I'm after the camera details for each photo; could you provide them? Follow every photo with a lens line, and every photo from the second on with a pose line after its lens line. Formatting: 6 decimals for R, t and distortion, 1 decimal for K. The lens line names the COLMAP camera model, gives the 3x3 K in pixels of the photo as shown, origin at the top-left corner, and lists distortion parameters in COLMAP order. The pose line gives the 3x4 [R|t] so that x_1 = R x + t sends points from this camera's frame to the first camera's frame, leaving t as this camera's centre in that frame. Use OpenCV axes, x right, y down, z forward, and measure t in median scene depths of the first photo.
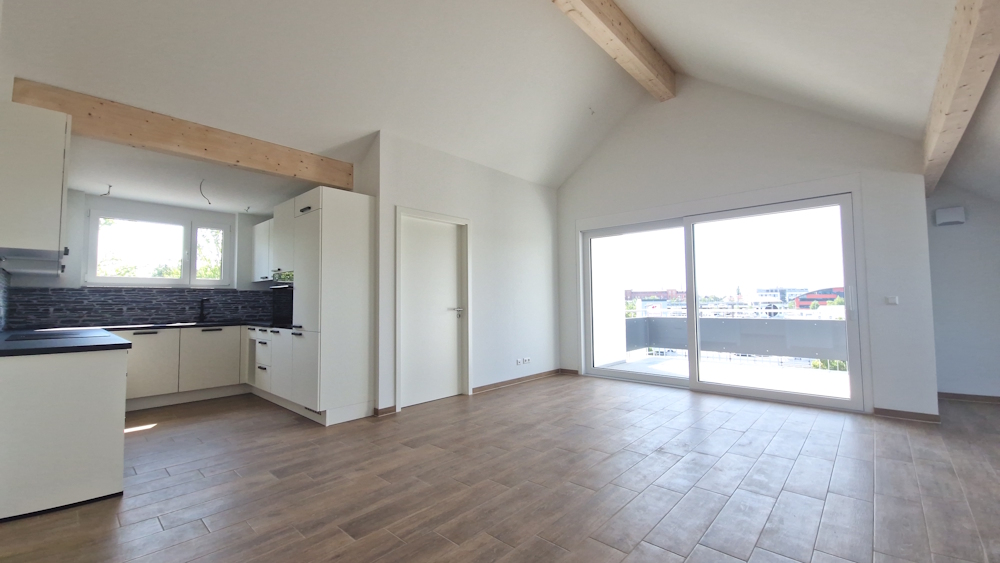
lens RADIAL K [[434.9, 0, 500.7], [0, 434.9, 278.0], [0, 0, 1]] dist [-0.002851, -0.000740]
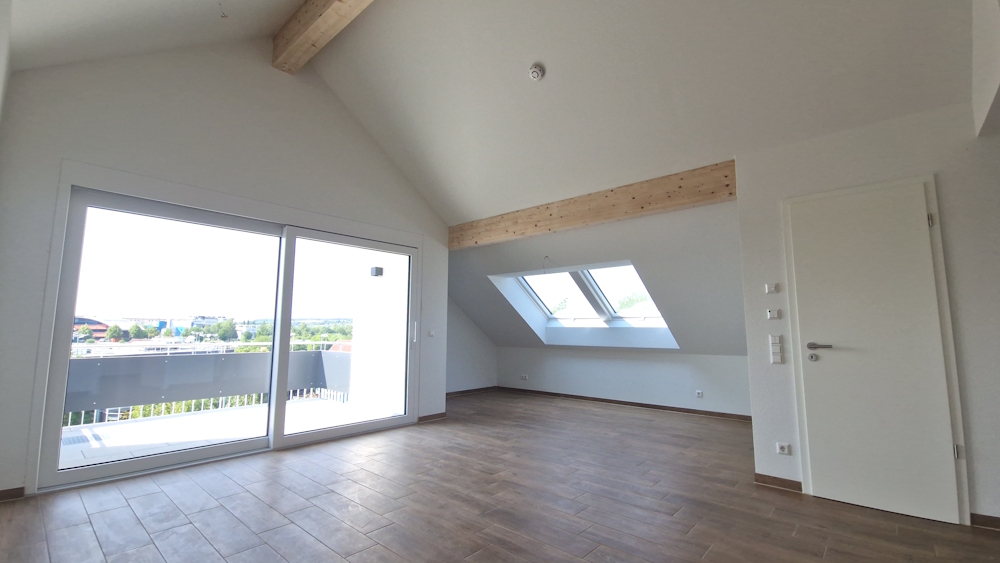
lens RADIAL K [[434.9, 0, 502.3], [0, 434.9, 281.2], [0, 0, 1]] dist [-0.002851, -0.000740]
pose [[-0.054762, 0.122933, 0.990903, -0.141945], [-0.056569, 0.990416, -0.125999, 0.014218], [-0.996896, -0.062955, -0.047283, 0.248586]]
